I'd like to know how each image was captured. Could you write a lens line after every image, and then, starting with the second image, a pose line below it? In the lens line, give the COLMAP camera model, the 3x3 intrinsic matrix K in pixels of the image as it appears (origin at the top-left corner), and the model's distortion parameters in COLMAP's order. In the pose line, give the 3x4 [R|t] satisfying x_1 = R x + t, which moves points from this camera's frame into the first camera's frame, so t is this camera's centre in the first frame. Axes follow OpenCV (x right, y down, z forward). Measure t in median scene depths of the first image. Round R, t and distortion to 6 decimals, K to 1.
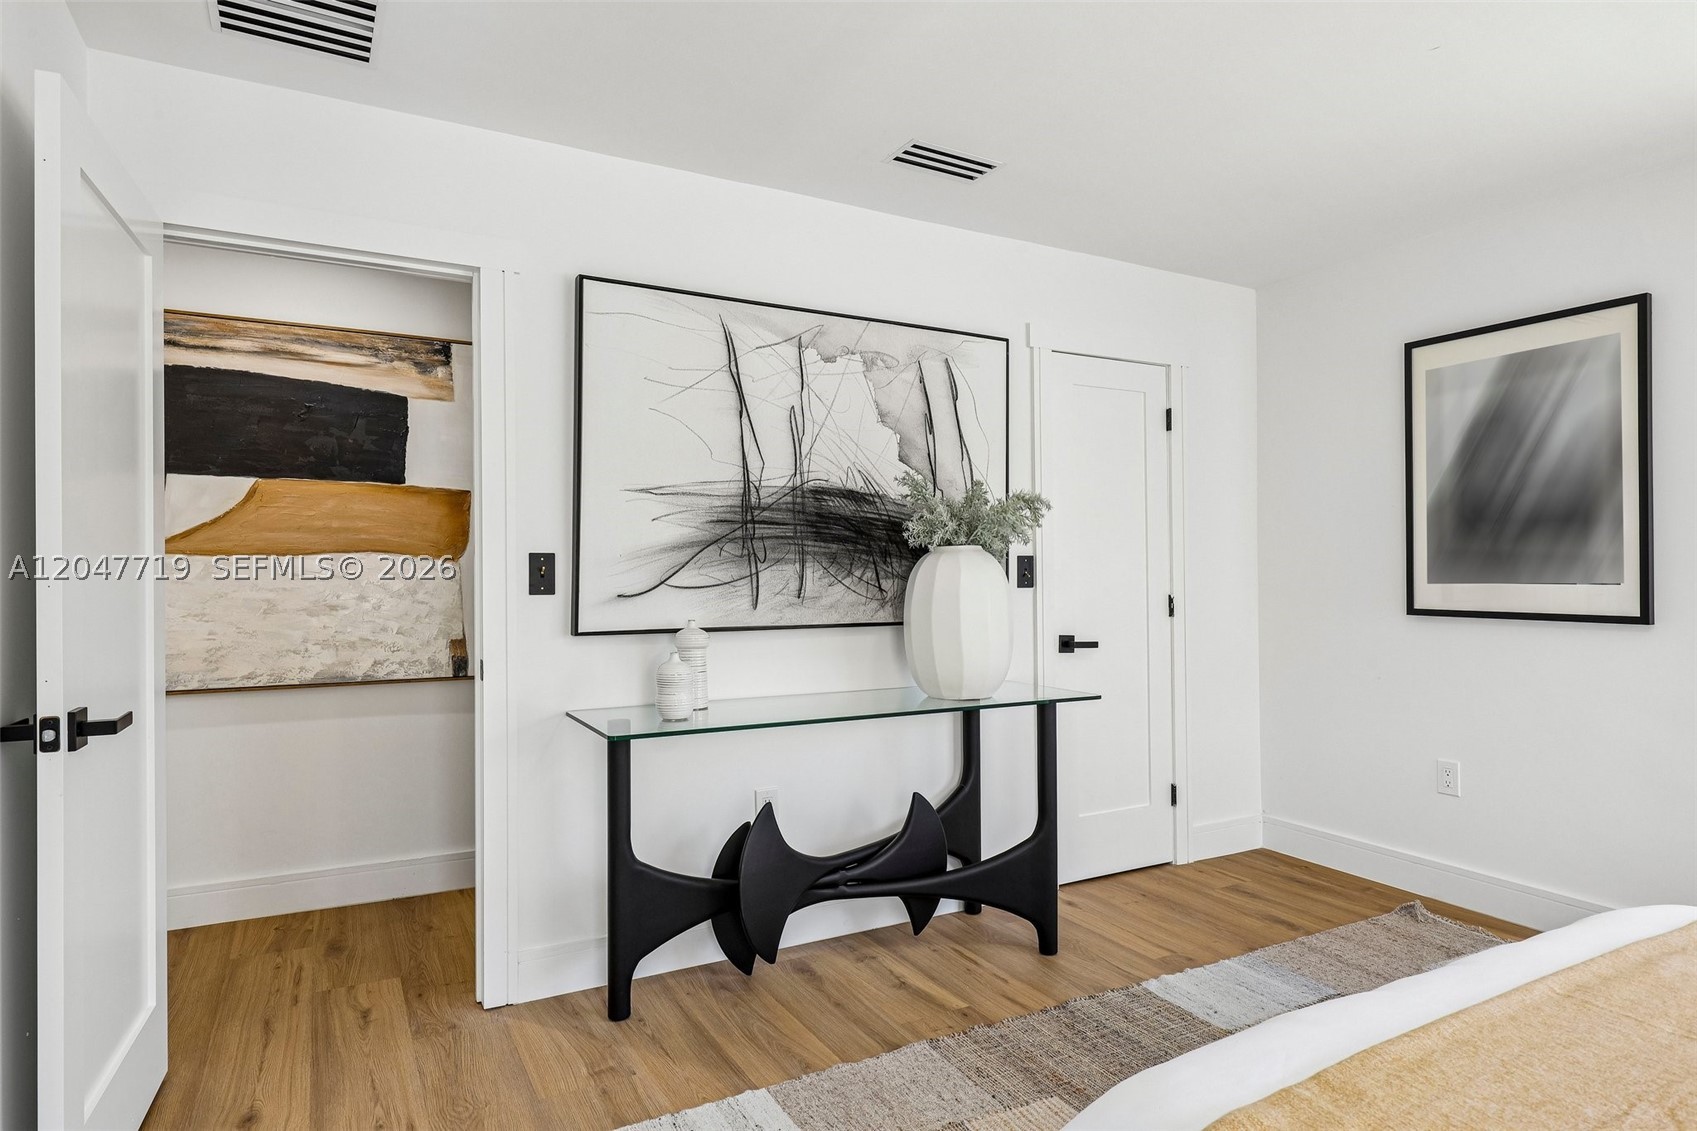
lens RADIAL K [[980.9, 0, 850.7], [0, 980.9, 566.0], [0, 0, 1]] dist [0.001004, -0.000083]
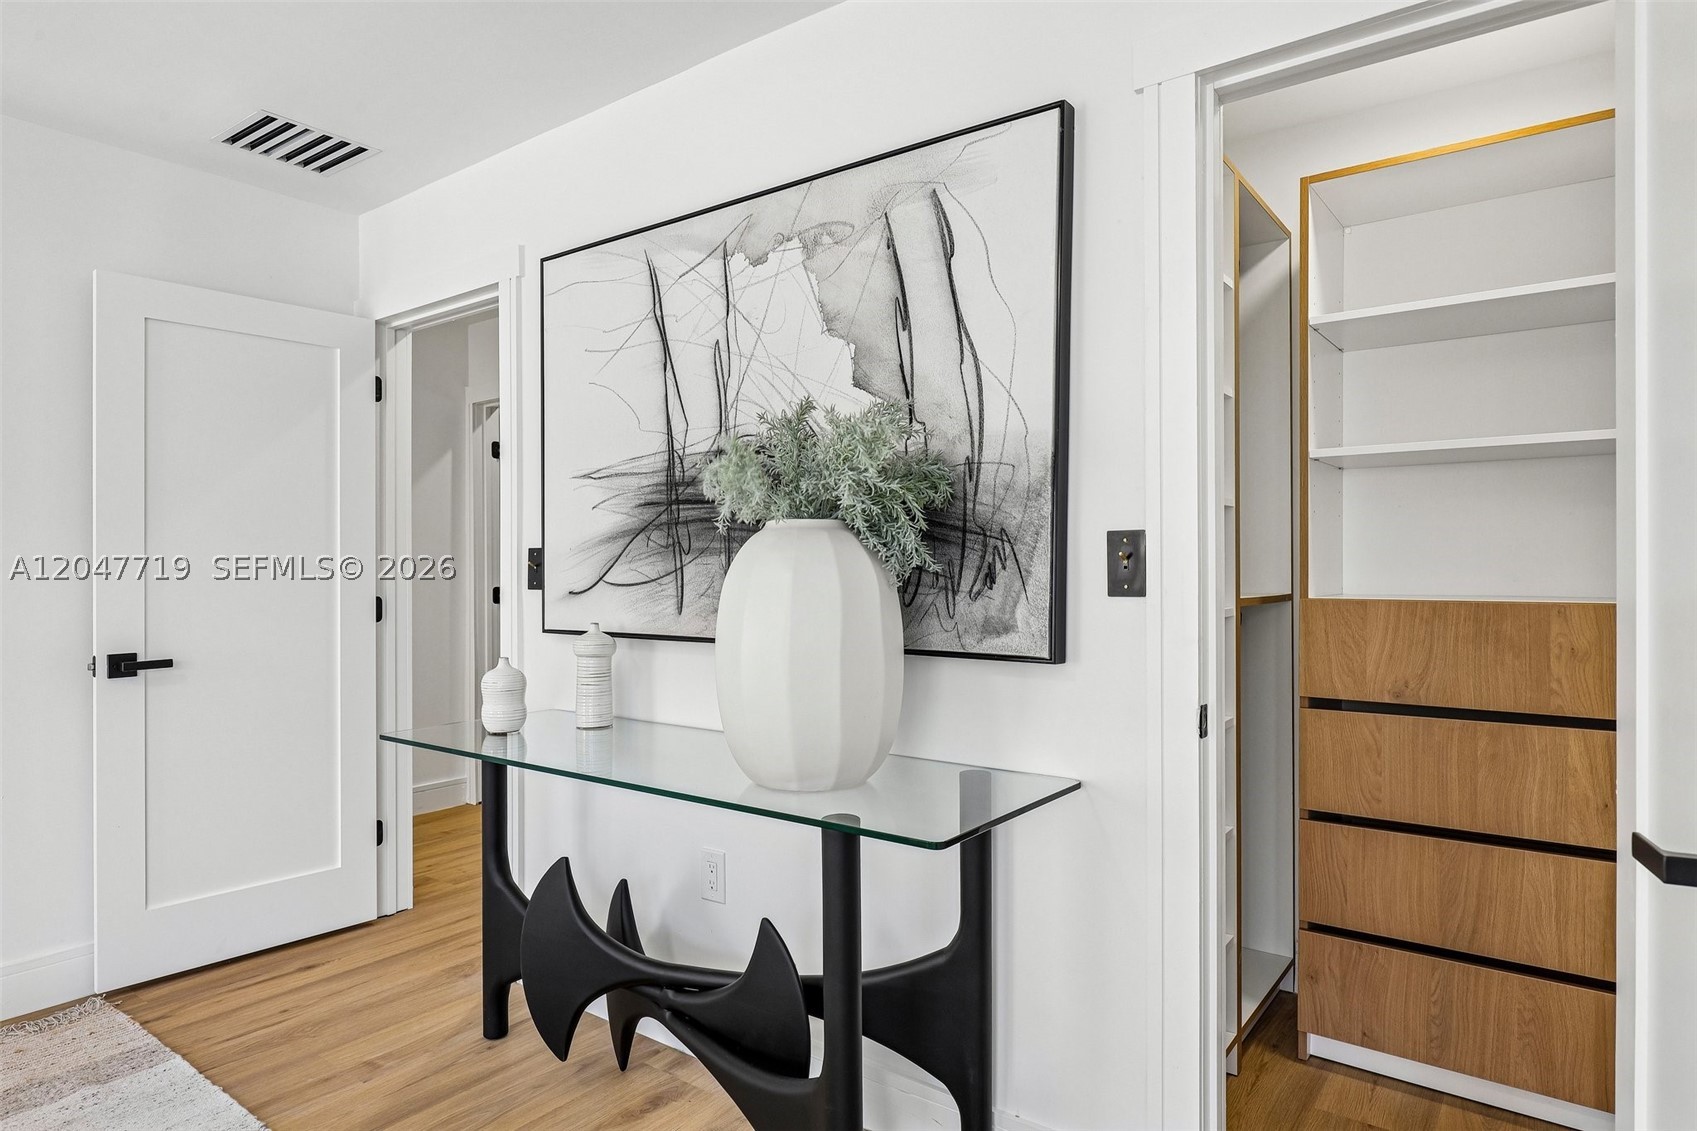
lens RADIAL K [[991.3, 0, 850.2], [0, 991.3, 569.4], [0, 0, 1]] dist [-0.000315, -0.000226]
pose [[0.402084, -0.001790, -0.915601, 0.673309], [0.006198, 0.999980, 0.000767, 0.008746], [0.915582, -0.005984, 0.402087, 0.805853]]
